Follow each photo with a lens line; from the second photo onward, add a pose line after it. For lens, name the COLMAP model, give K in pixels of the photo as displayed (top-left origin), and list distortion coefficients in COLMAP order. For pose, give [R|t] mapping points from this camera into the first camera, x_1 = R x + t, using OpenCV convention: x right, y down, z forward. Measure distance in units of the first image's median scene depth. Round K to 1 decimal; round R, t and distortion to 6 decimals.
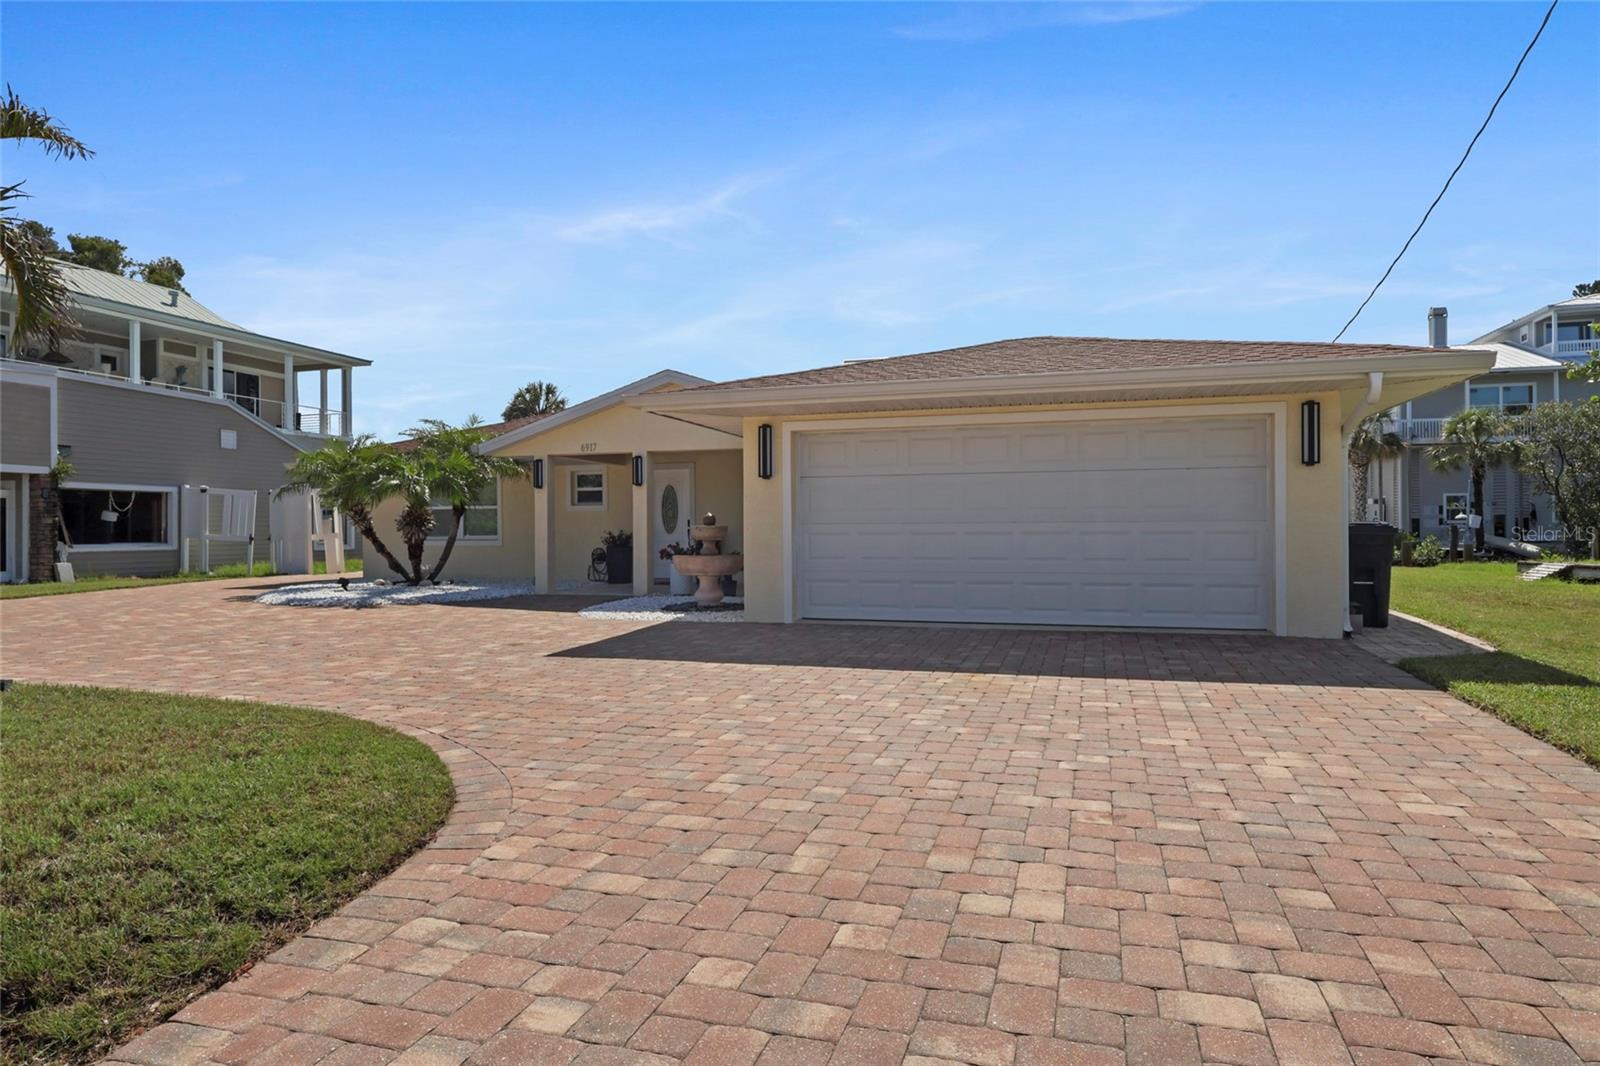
lens RADIAL K [[953.0, 0, 793.7], [0, 953.0, 504.4], [0, 0, 1]] dist [-0.000907, -0.000811]
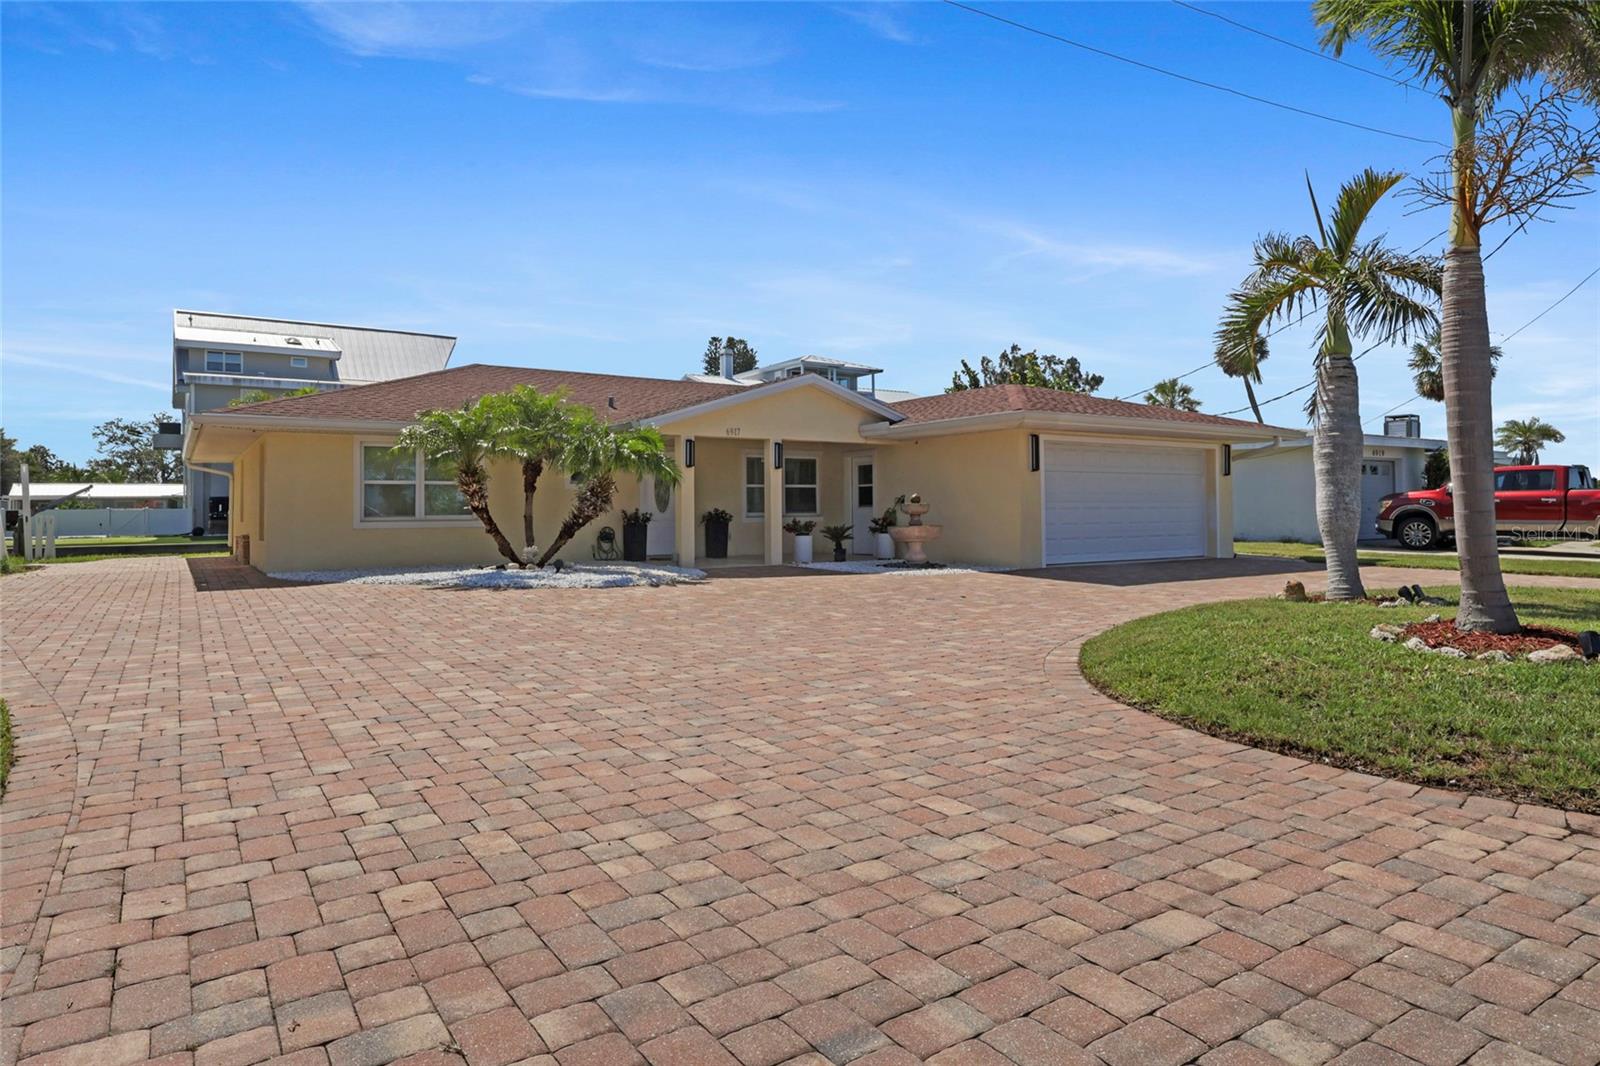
lens RADIAL K [[953.0, 0, 793.7], [0, 953.0, 504.4], [0, 0, 1]] dist [-0.000907, -0.000811]
pose [[0.613671, 0.002546, 0.789558, -0.948479], [-0.016441, 0.999819, 0.009554, 0.010821], [-0.789391, -0.018844, 0.613602, 0.254647]]
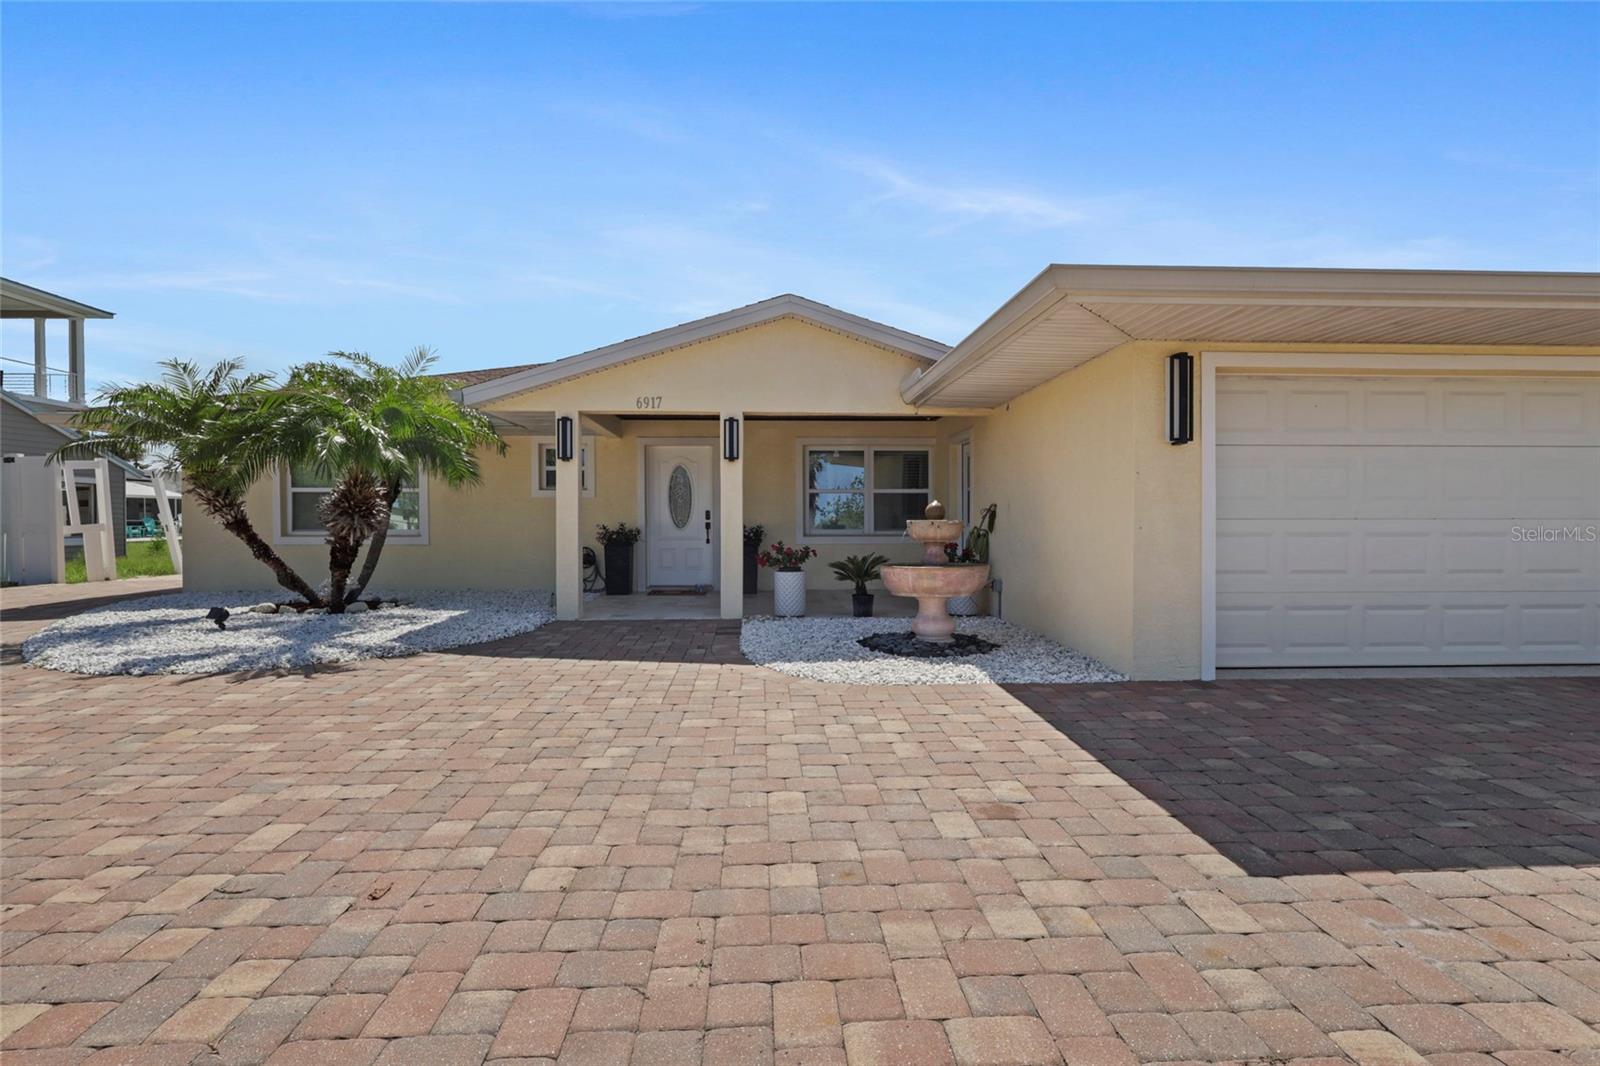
lens RADIAL K [[761.8, 0, 800.6], [0, 761.8, 525.6], [0, 0, 1]] dist [-0.000037, 0.000247]
pose [[0.938725, 0.001117, 0.344665, -0.275999], [-0.013452, 0.999352, 0.033399, 0.007754], [-0.344404, -0.035989, 0.938132, 0.416552]]
